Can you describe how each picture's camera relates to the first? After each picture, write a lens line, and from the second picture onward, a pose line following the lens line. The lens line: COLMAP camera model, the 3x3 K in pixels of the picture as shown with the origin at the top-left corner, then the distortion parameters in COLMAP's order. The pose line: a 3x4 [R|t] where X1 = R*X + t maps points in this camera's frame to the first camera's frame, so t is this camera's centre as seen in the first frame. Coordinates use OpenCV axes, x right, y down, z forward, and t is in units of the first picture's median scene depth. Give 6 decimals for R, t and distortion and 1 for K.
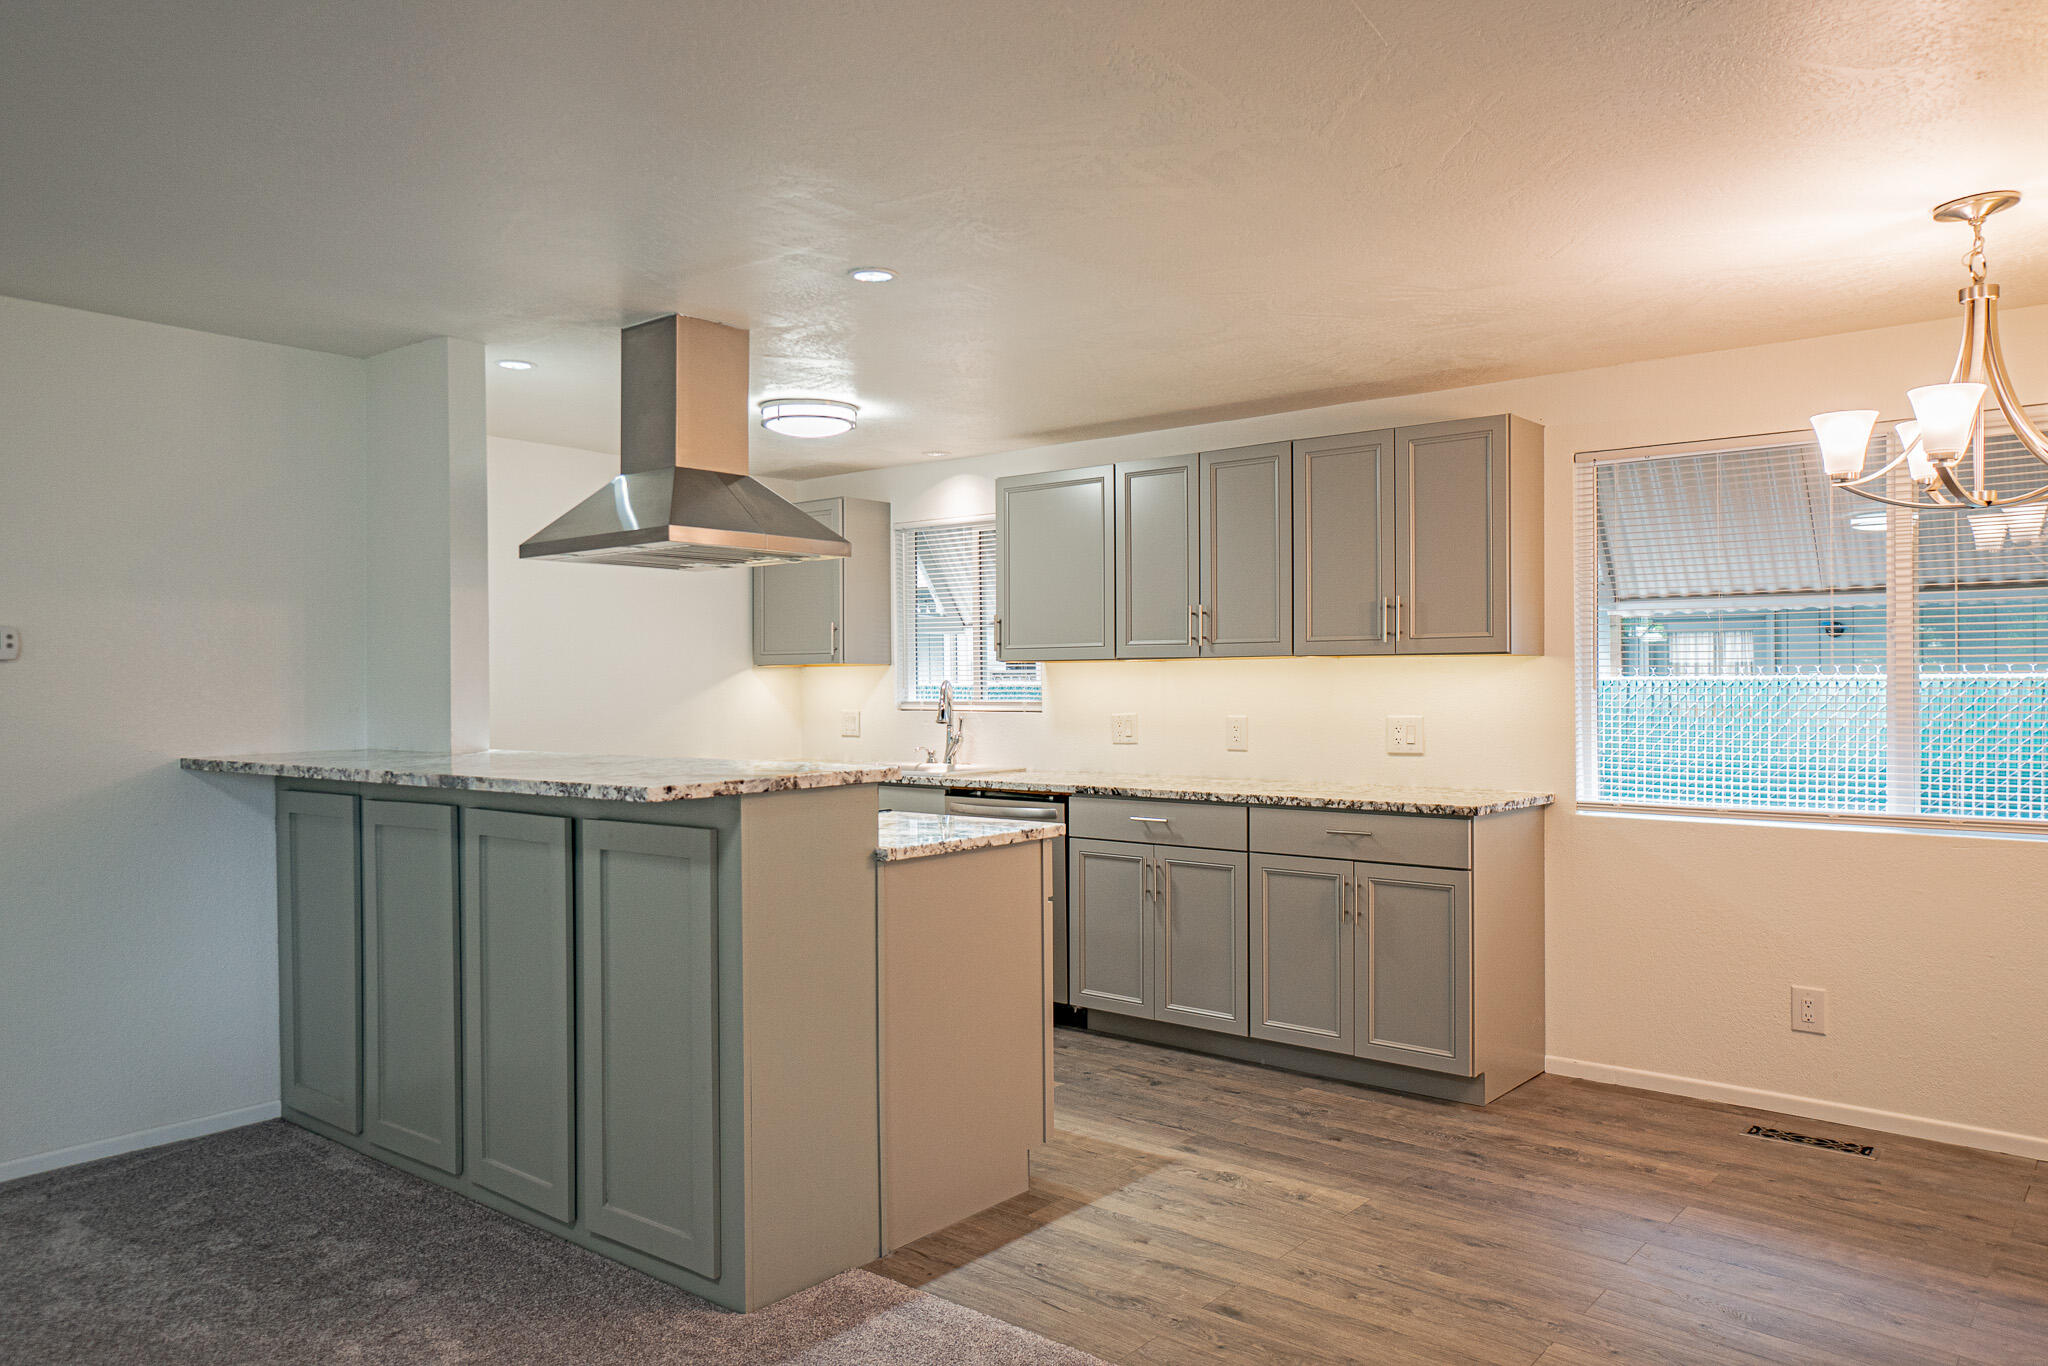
lens RADIAL K [[1394.0, 0, 1008.7], [0, 1394.0, 682.1], [0, 0, 1]] dist [0.022229, 0.003691]
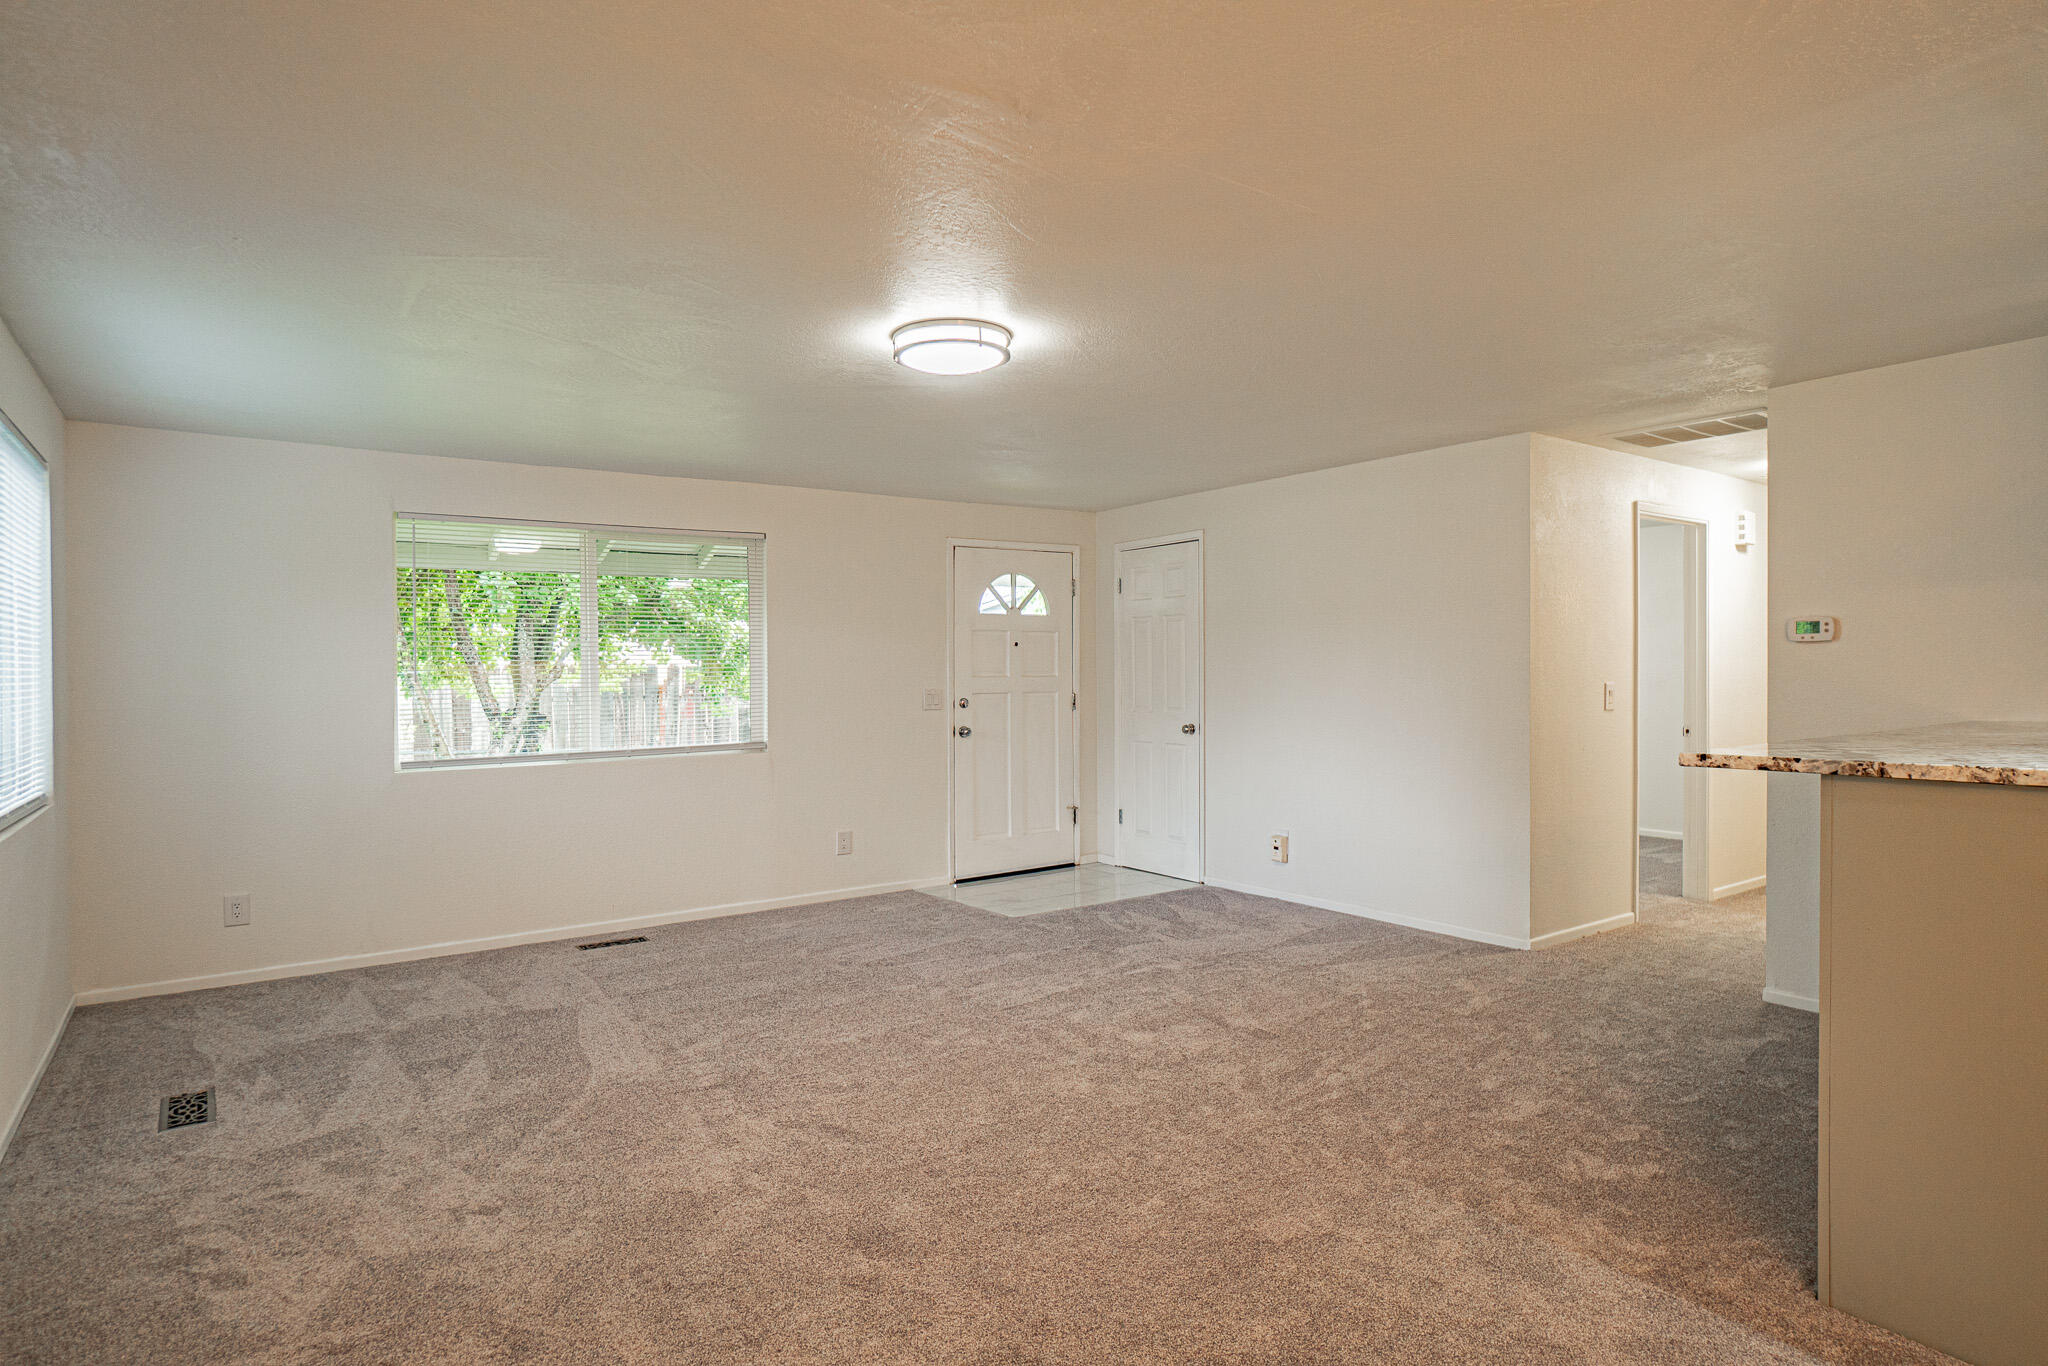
lens RADIAL K [[1114.9, 0, 1023.6], [0, 1114.9, 661.9], [0, 0, 1]] dist [-0.046195, 0.029242]
pose [[-0.247784, 0.003788, -0.968808, 0.442744], [0.006442, 0.999977, 0.002262, -0.001829], [0.968794, -0.005680, -0.247802, 0.422747]]
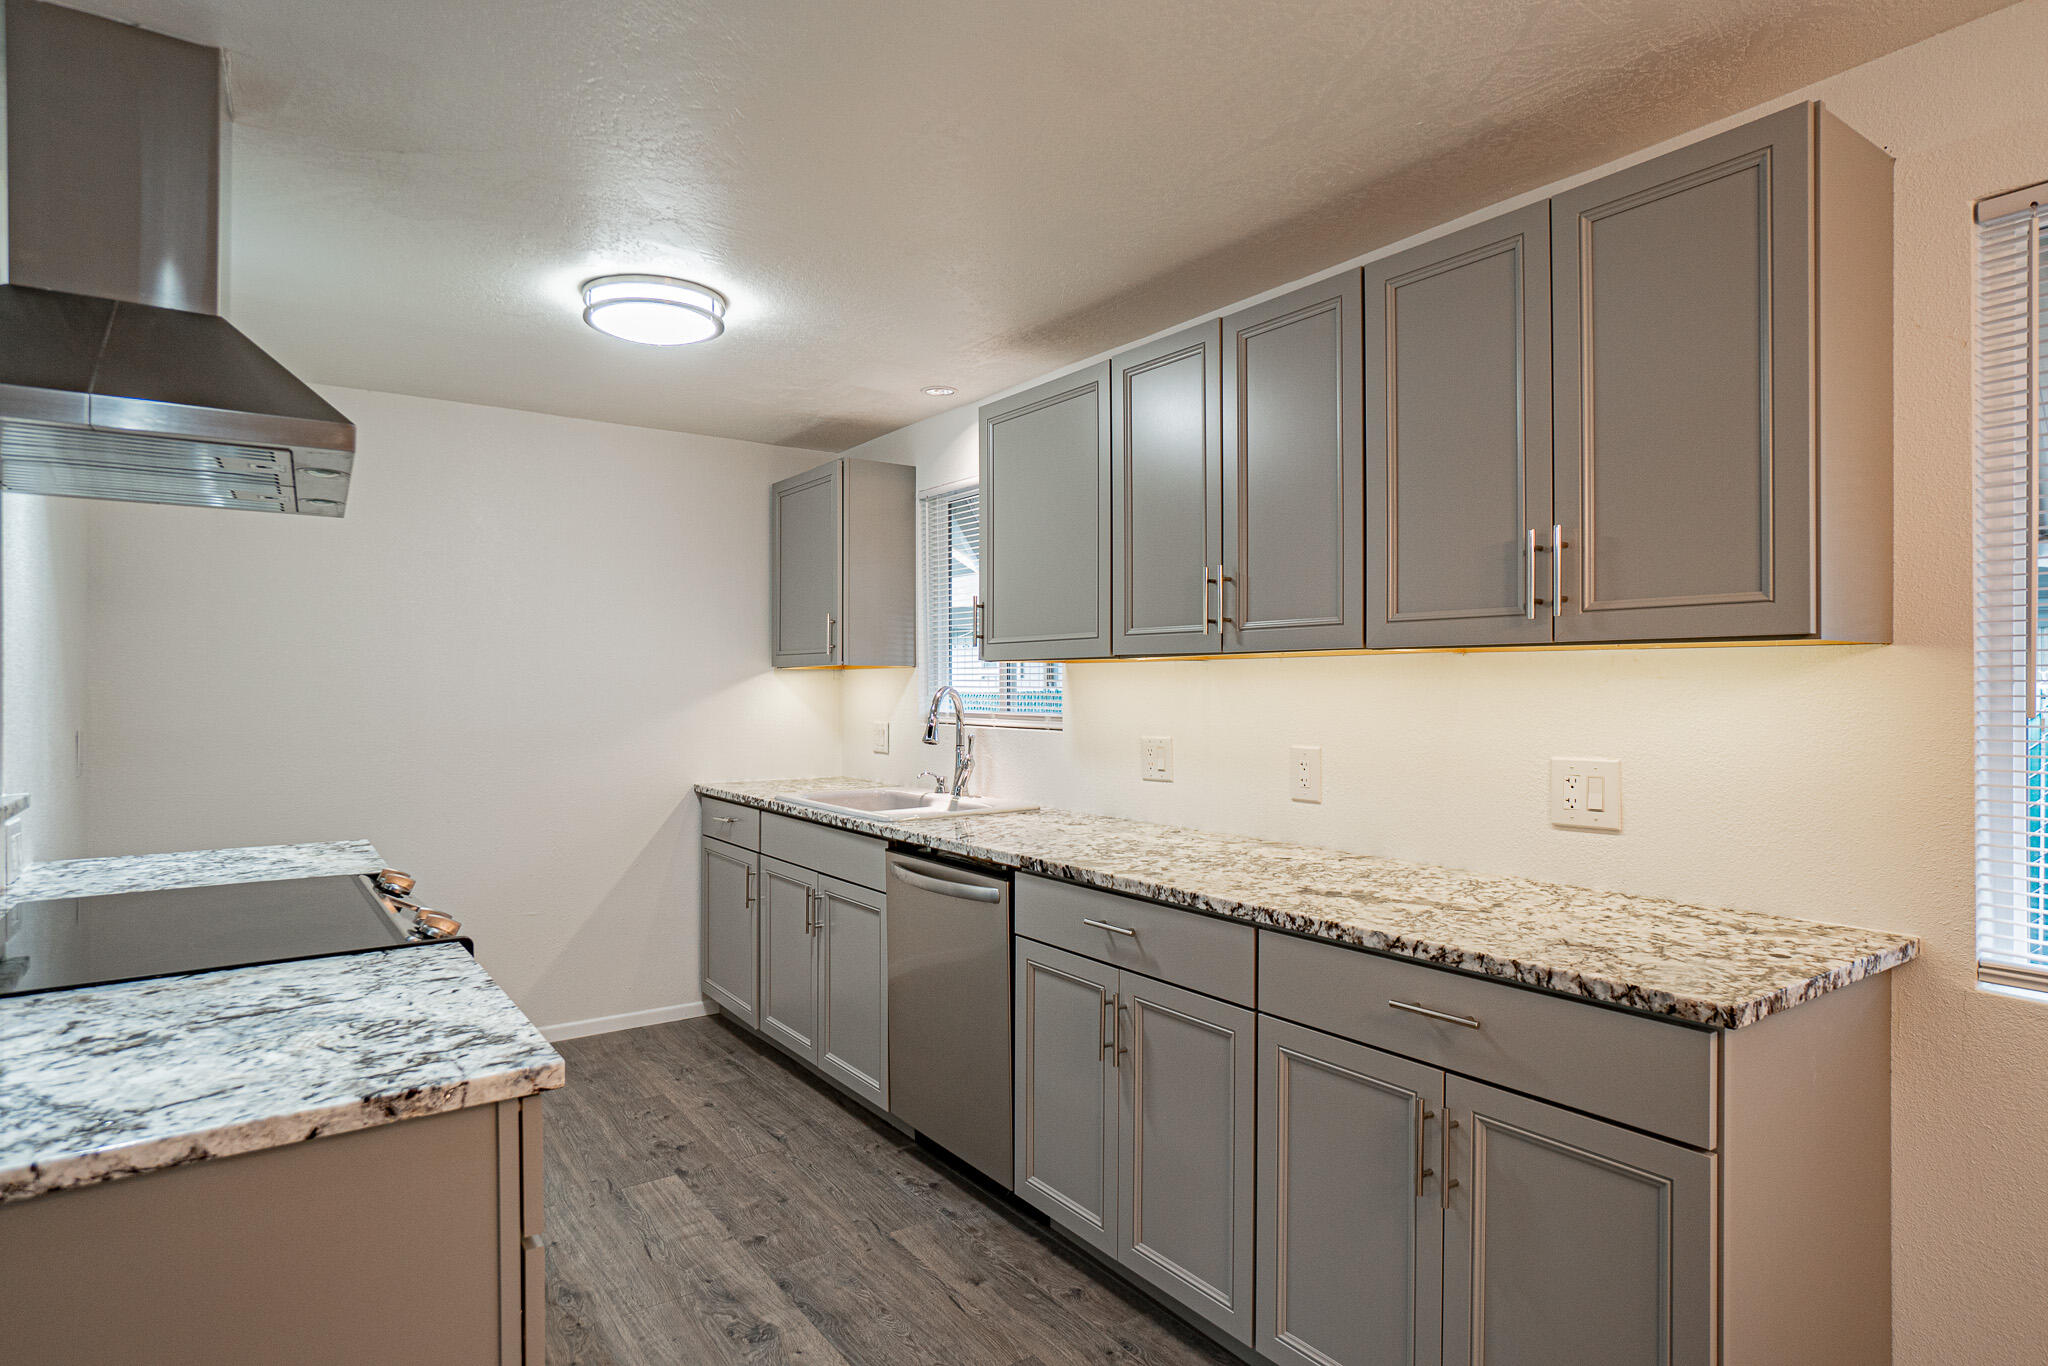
lens RADIAL K [[1098.6, 0, 1012.8], [0, 1098.6, 683.7], [0, 0, 1]] dist [-0.035216, 0.025545]
pose [[0.967494, 0.004685, -0.252849, 0.200729], [-0.004846, 0.999988, -0.000012, -0.004487], [0.252846, 0.001237, 0.967506, 0.609038]]
